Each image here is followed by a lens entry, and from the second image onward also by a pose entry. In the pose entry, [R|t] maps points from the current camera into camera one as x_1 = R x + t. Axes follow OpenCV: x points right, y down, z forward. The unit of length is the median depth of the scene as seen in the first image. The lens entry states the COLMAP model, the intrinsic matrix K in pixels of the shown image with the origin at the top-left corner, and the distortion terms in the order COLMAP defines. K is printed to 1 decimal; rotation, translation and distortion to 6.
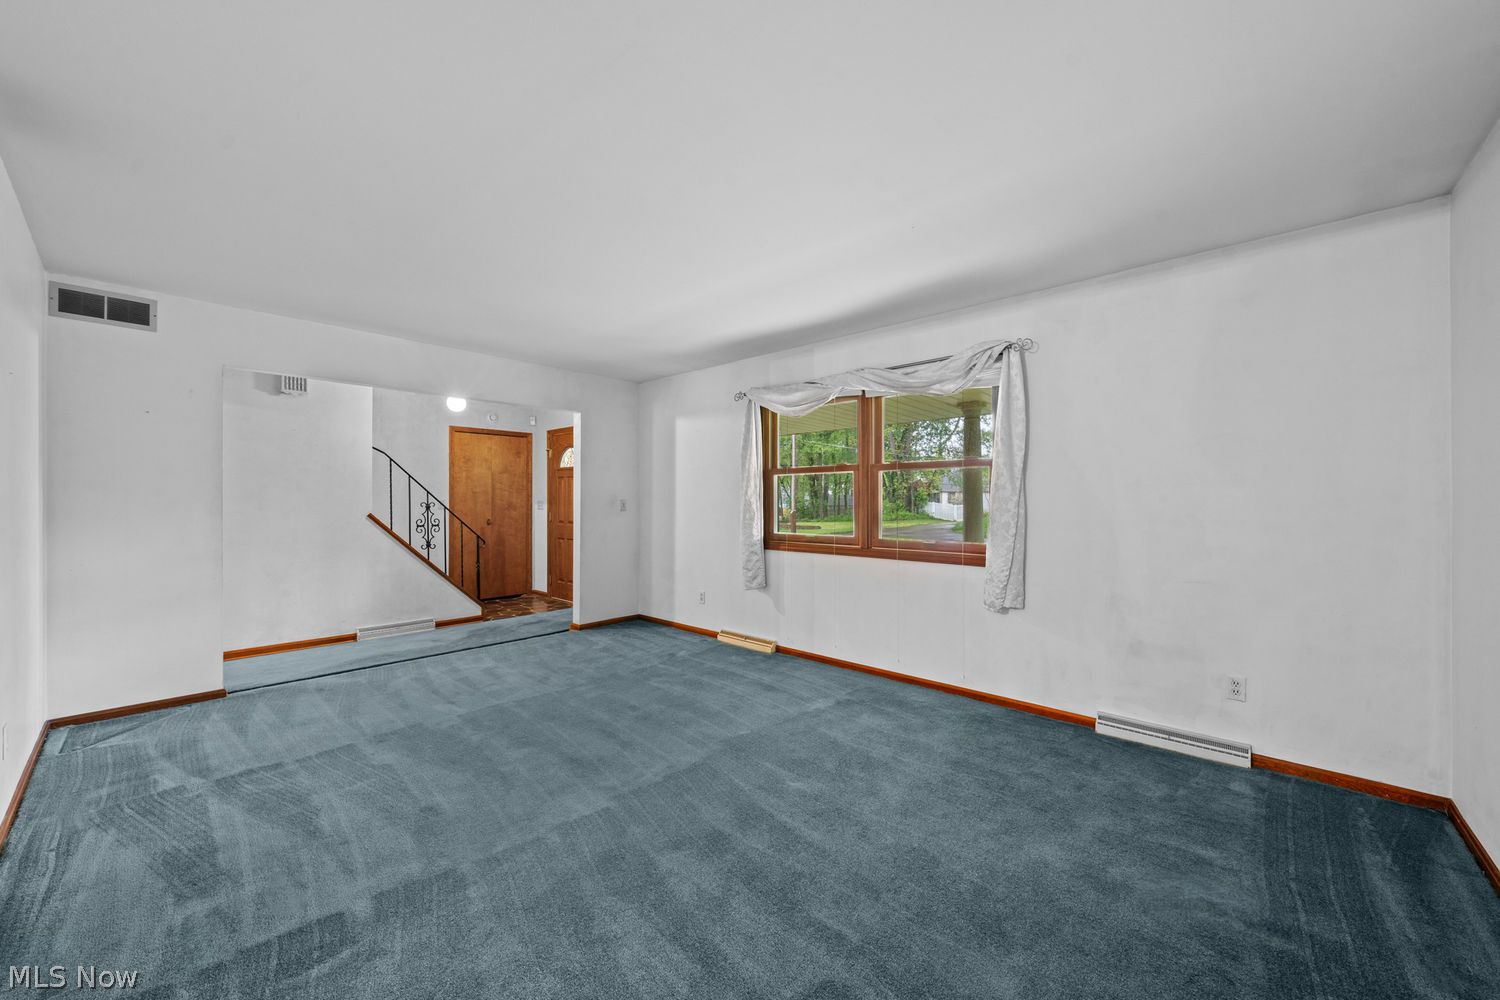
lens RADIAL K [[556.1, 0, 750.0], [0, 556.1, 500.0], [0, 0, 1]] dist [-0.003612, -0.000076]
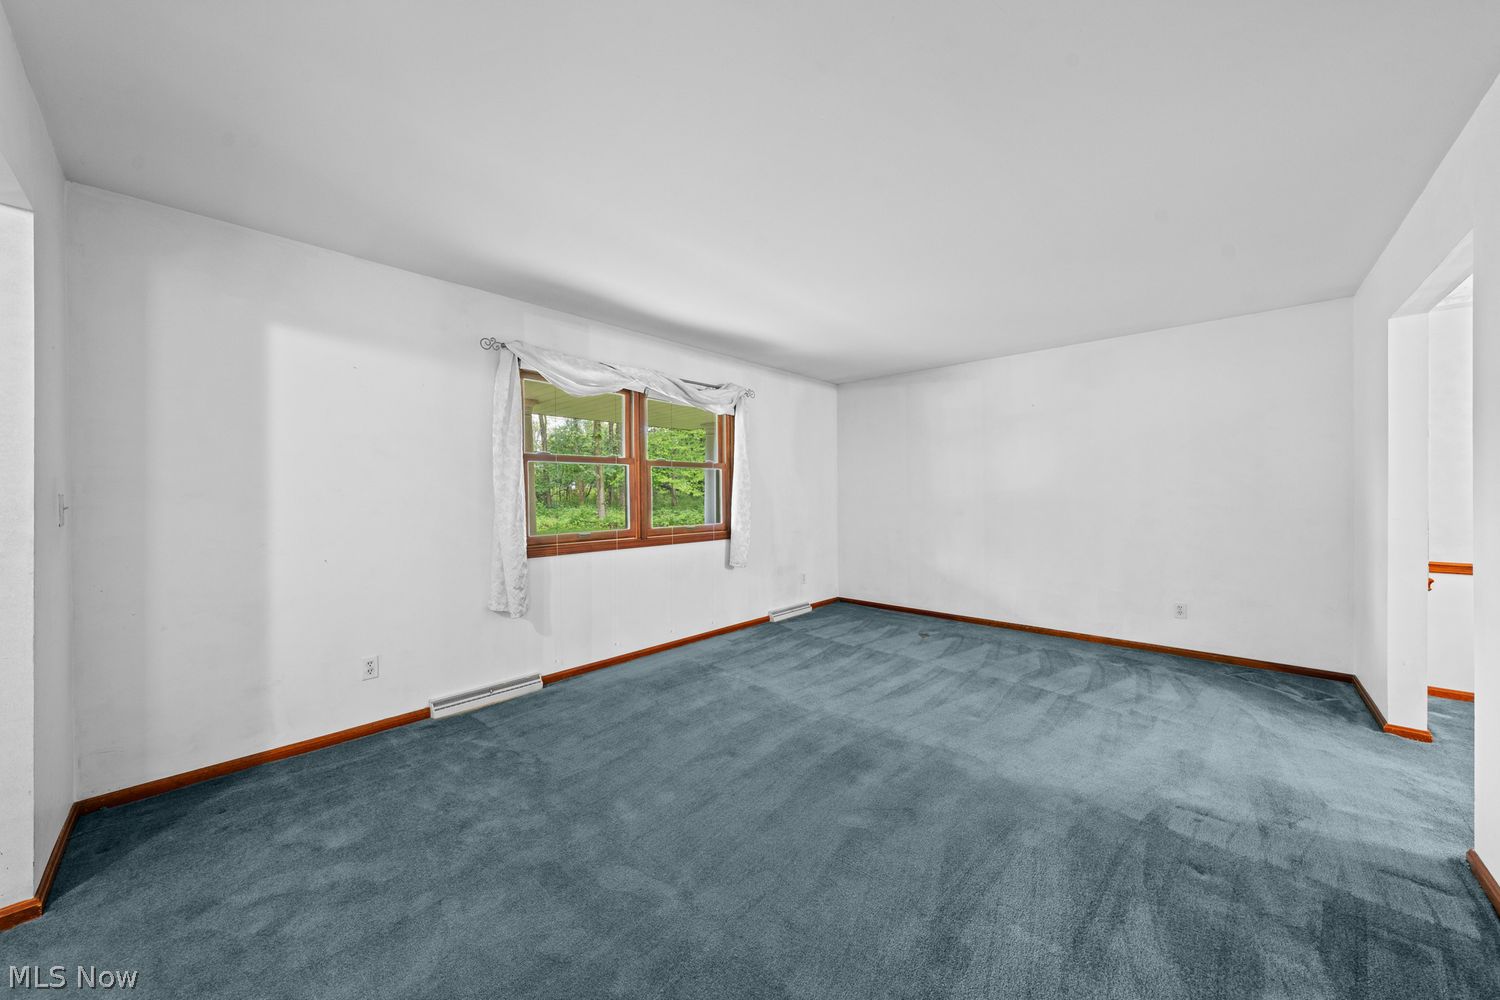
lens RADIAL K [[556.1, 0, 750.0], [0, 556.1, 500.0], [0, 0, 1]] dist [-0.003612, -0.000076]
pose [[-0.030243, -0.003553, 0.999536, -0.803947], [0.012219, 0.999918, 0.003924, 0.011351], [-0.999468, 0.012332, -0.030197, 0.779965]]
